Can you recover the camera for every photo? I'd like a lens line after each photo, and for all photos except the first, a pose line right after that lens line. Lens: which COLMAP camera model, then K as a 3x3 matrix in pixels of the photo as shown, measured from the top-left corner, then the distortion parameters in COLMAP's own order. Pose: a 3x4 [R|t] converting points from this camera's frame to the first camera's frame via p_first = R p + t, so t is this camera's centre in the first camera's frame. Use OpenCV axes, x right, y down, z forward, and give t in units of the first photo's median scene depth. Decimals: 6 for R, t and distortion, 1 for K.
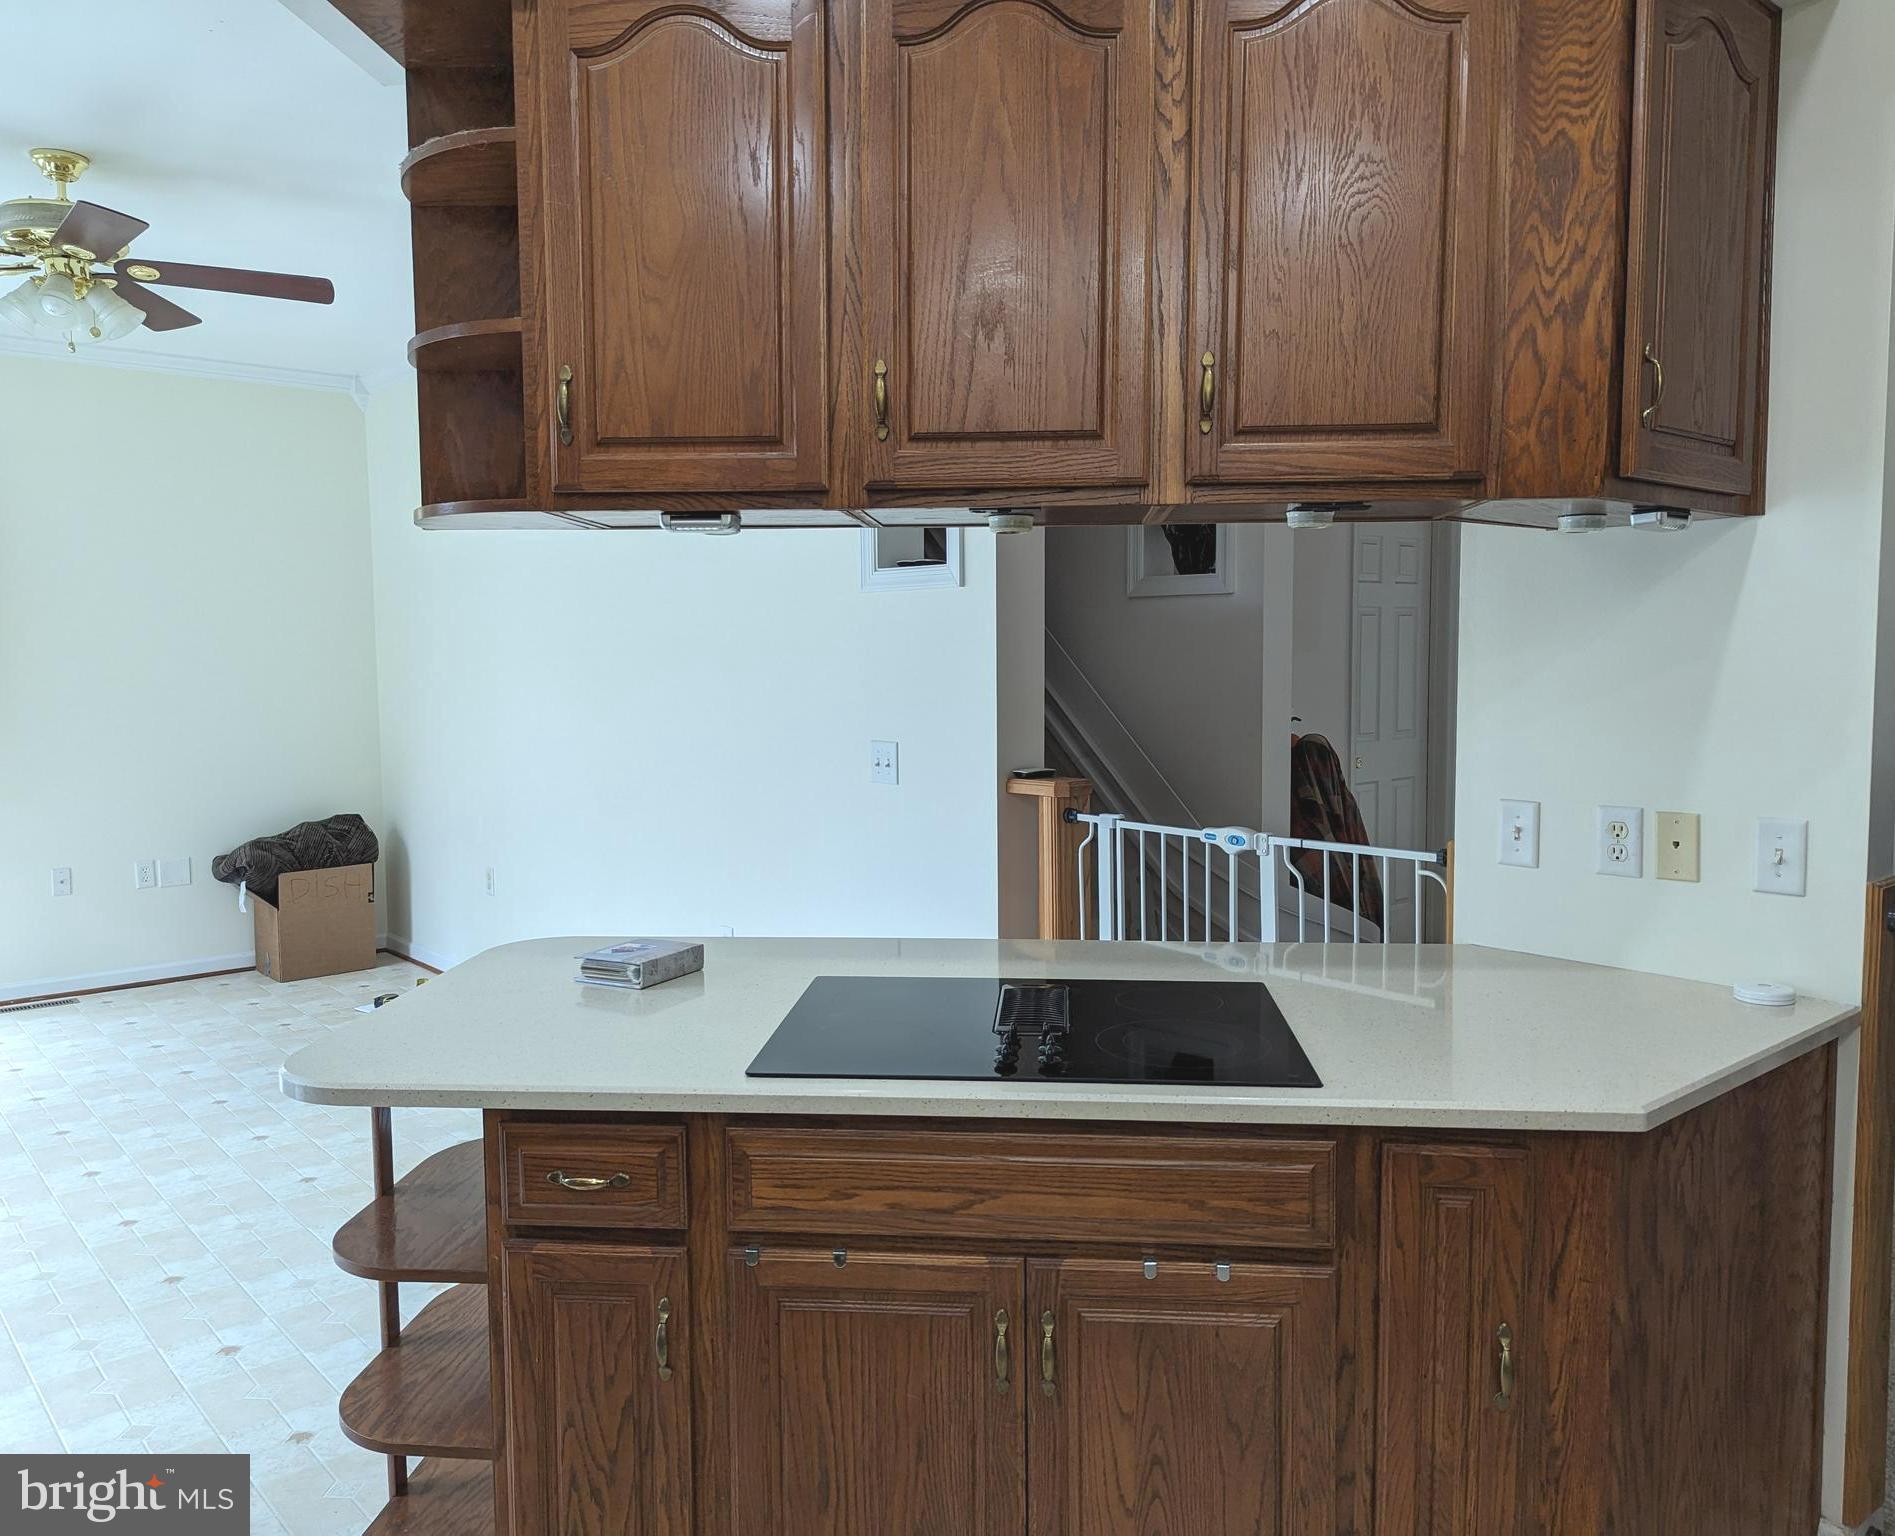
lens RADIAL K [[1452.4, 0, 947.5], [0, 1452.4, 768.0], [0, 0, 1]] dist [0.006031, -0.005345]
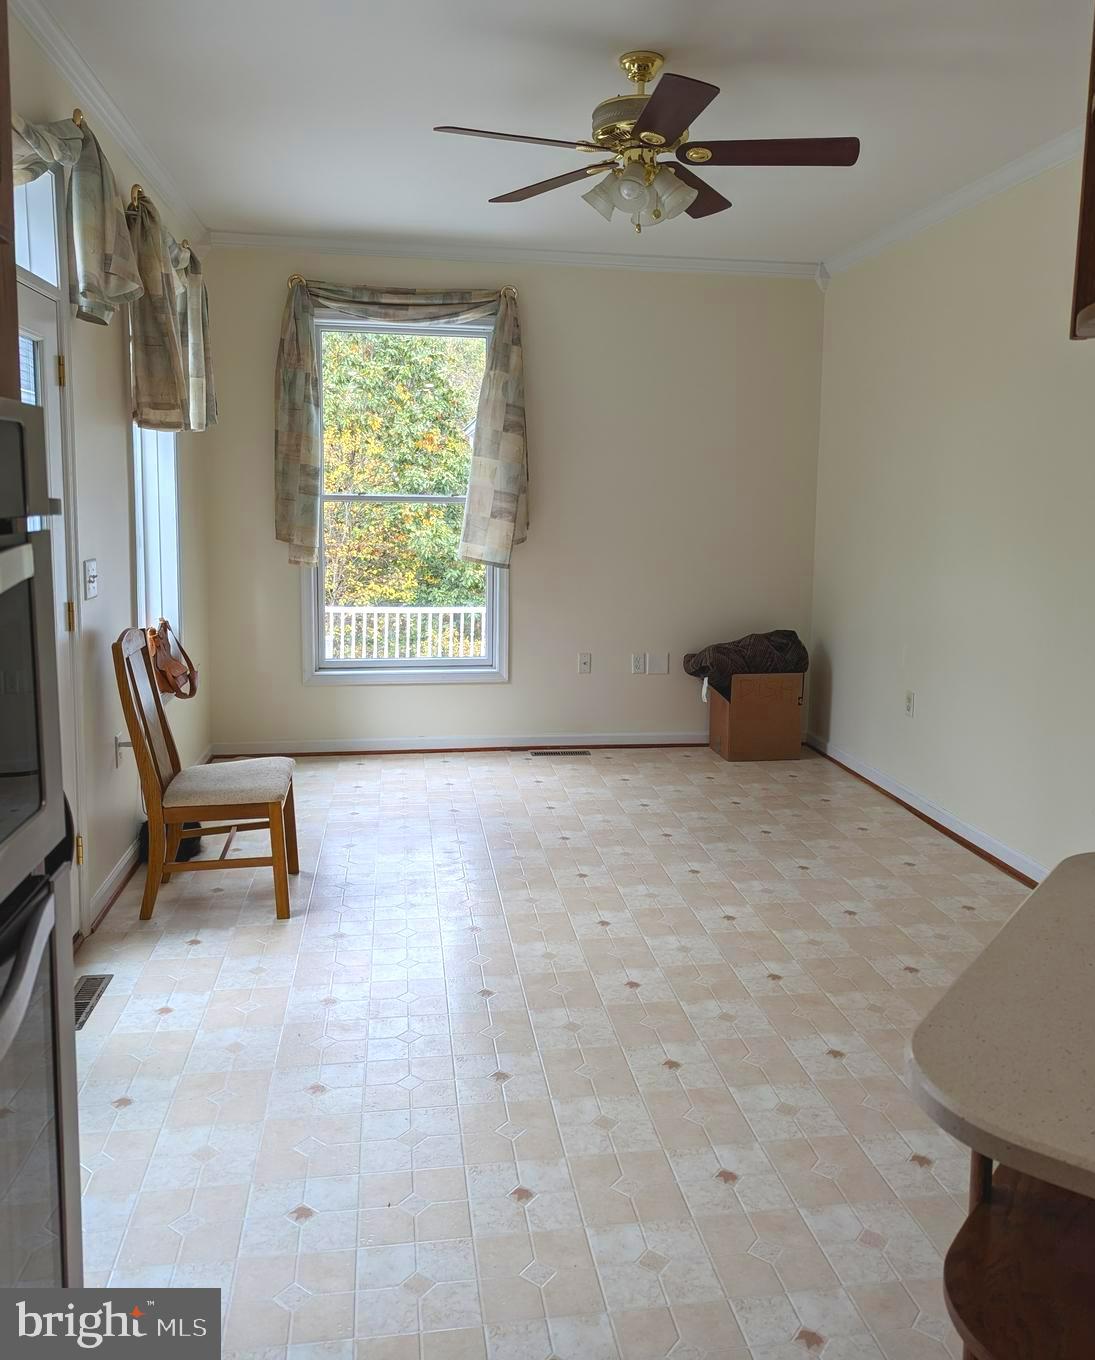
lens RADIAL K [[1042.4, 0, 547.5], [0, 1042.4, 680.0], [0, 0, 1]] dist [0.006031, -0.005345]
pose [[0.842288, 0.116346, -0.526321, -0.155272], [-0.067318, 0.991488, 0.111443, -0.015298], [0.534807, -0.058436, 0.842951, 0.200709]]
